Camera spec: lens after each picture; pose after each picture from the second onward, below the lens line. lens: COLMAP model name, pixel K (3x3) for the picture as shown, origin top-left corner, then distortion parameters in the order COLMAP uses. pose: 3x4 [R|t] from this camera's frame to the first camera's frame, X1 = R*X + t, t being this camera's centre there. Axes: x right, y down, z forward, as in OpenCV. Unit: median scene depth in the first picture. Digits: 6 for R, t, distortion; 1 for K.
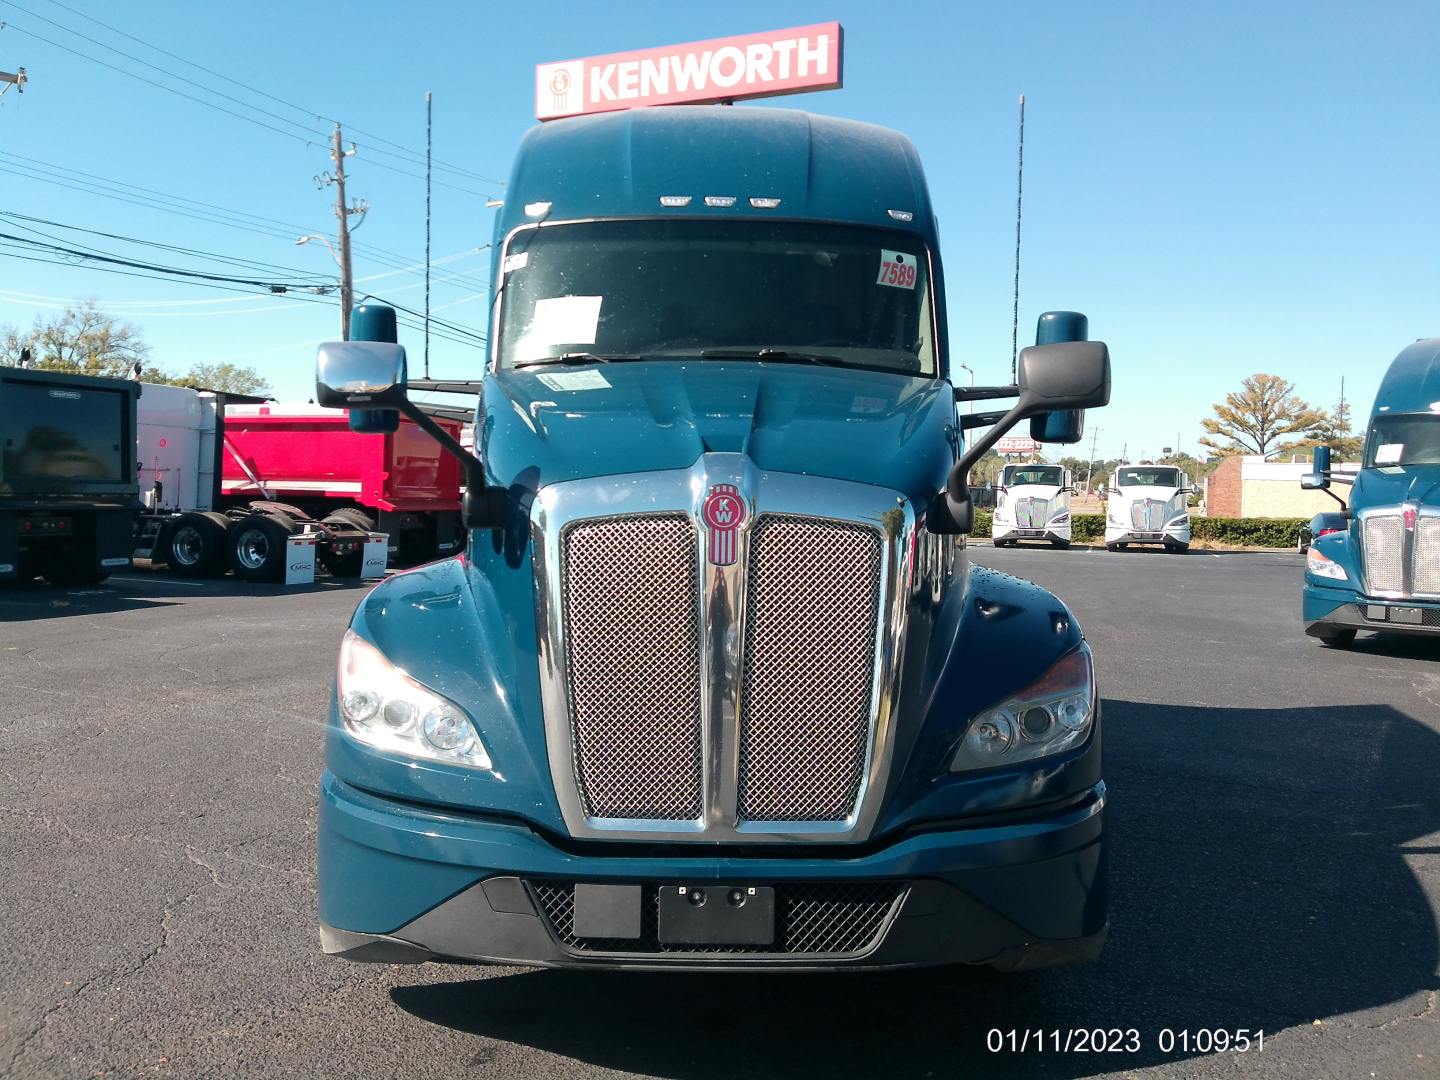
lens RADIAL K [[1188.5, 0, 721.9], [0, 1188.5, 481.5], [0, 0, 1]] dist [0.166239, -0.354064]
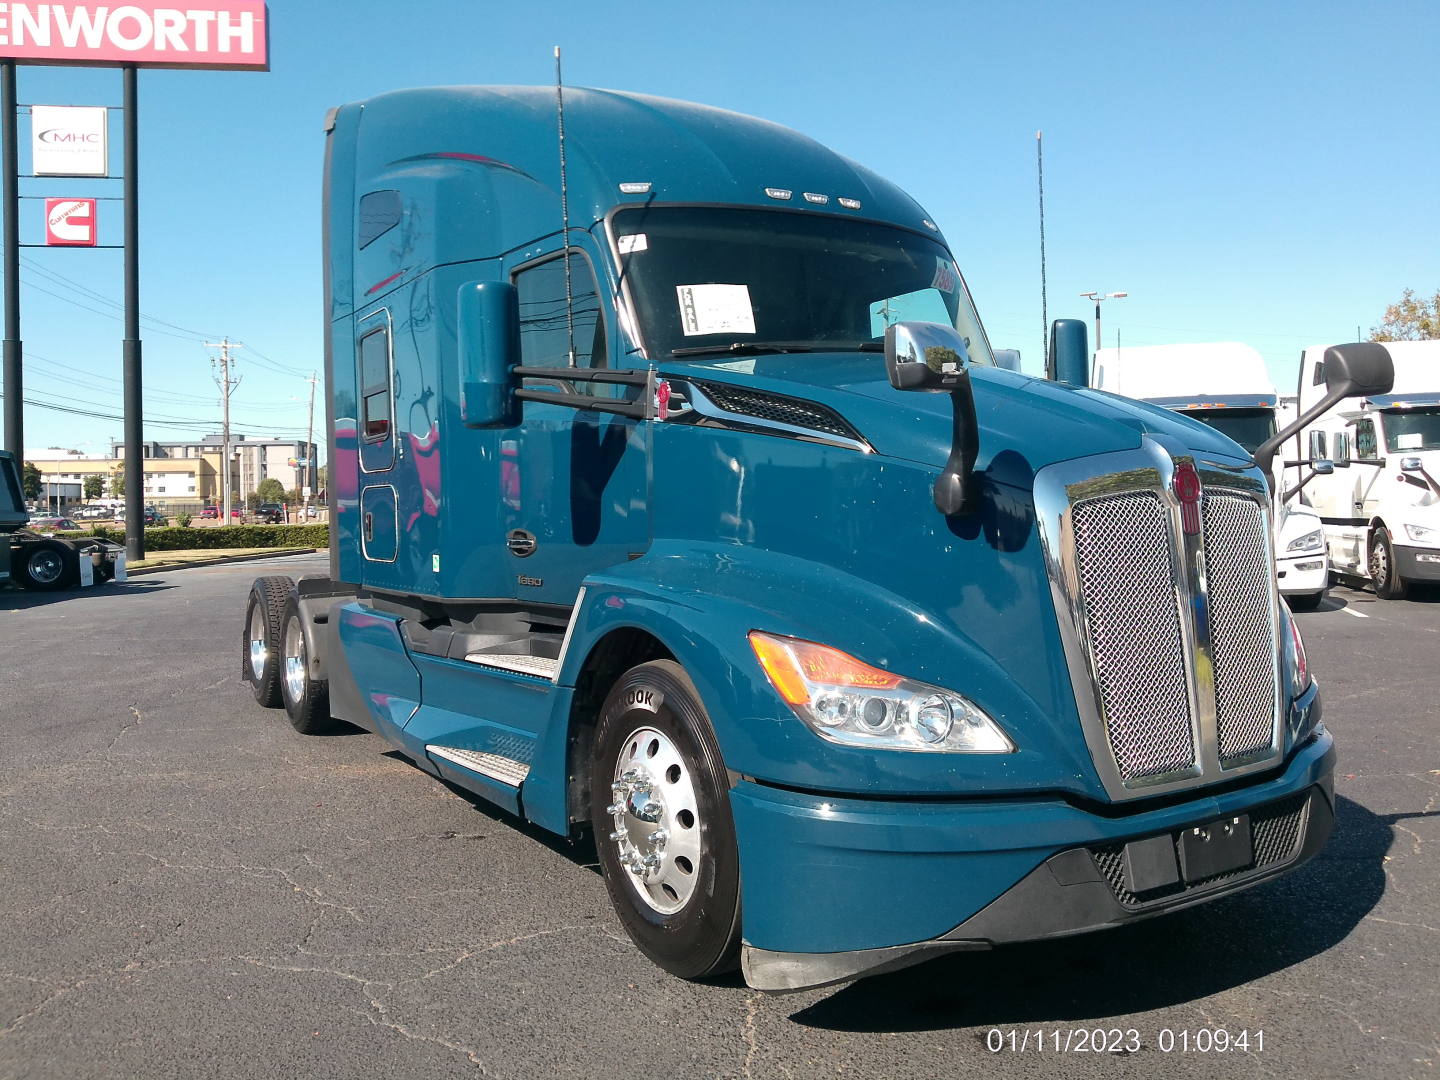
lens RADIAL K [[1205.4, 0, 720.4], [0, 1205.4, 462.1], [0, 0, 1]] dist [0.002157, 0.004094]
pose [[0.854439, -0.022737, 0.519055, -0.525571], [0.033733, 0.999362, -0.011753, -0.000011], [-0.518456, 0.027552, 0.854660, 0.148035]]
